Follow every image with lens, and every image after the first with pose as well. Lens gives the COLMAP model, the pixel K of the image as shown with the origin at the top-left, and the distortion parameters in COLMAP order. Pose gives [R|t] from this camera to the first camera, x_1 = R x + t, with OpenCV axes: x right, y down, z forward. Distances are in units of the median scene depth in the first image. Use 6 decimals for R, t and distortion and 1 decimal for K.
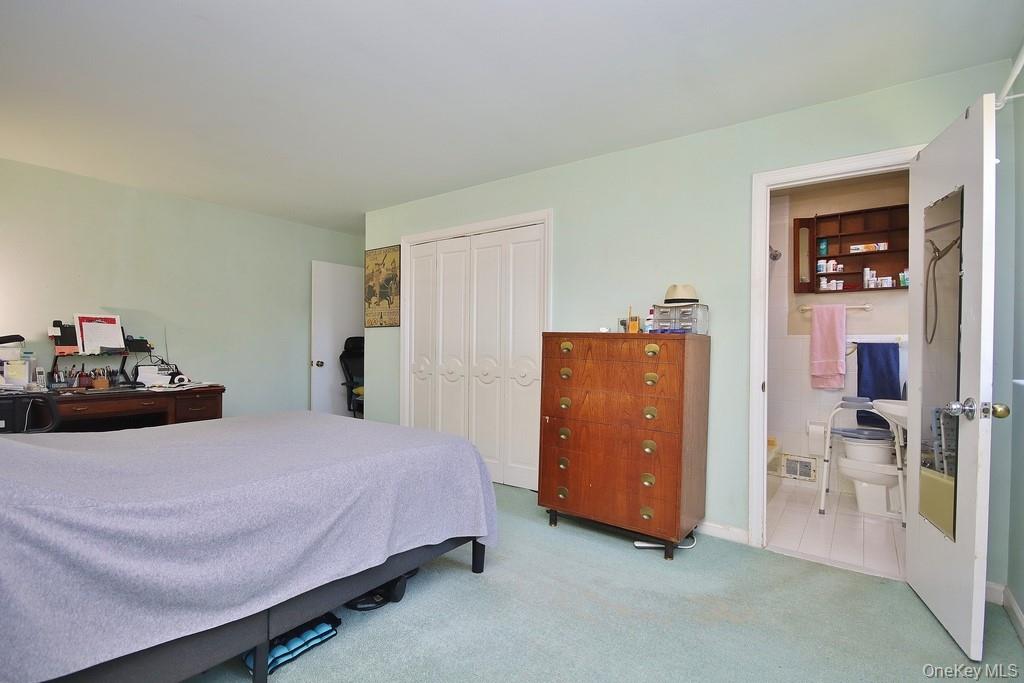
lens RADIAL K [[471.7, 0, 513.1], [0, 471.7, 345.8], [0, 0, 1]] dist [0.016023, -0.016741]
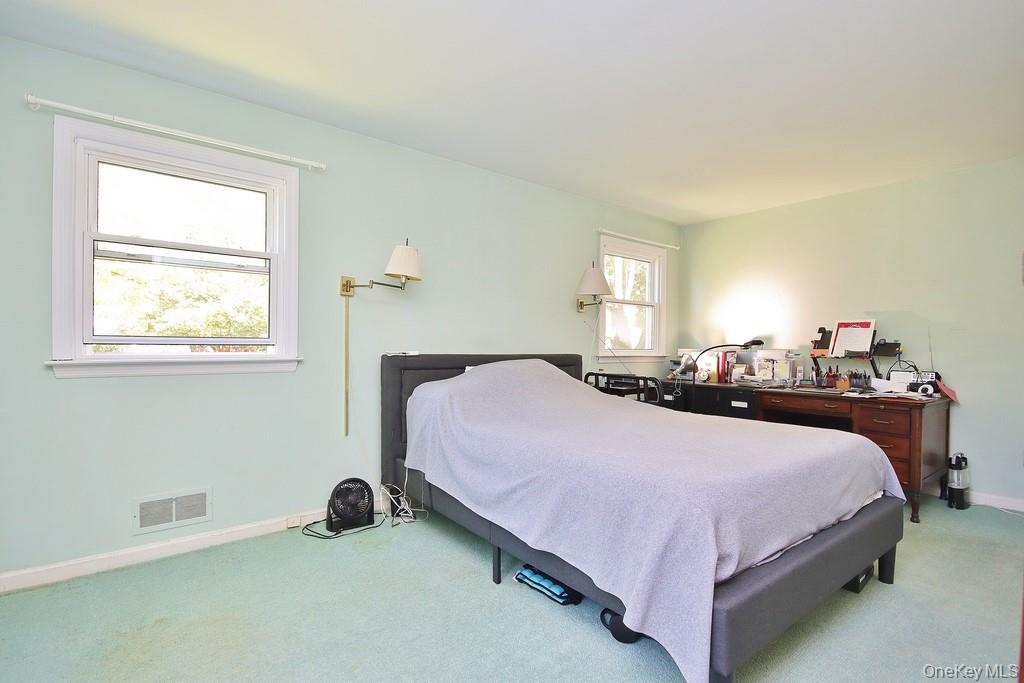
lens RADIAL K [[471.7, 0, 513.1], [0, 471.7, 345.8], [0, 0, 1]] dist [0.016023, -0.016741]
pose [[-0.246318, -0.007452, -0.969160, 0.337920], [-0.013422, 0.999901, -0.004278, 0.006850], [0.969096, 0.011954, -0.246394, 0.542780]]
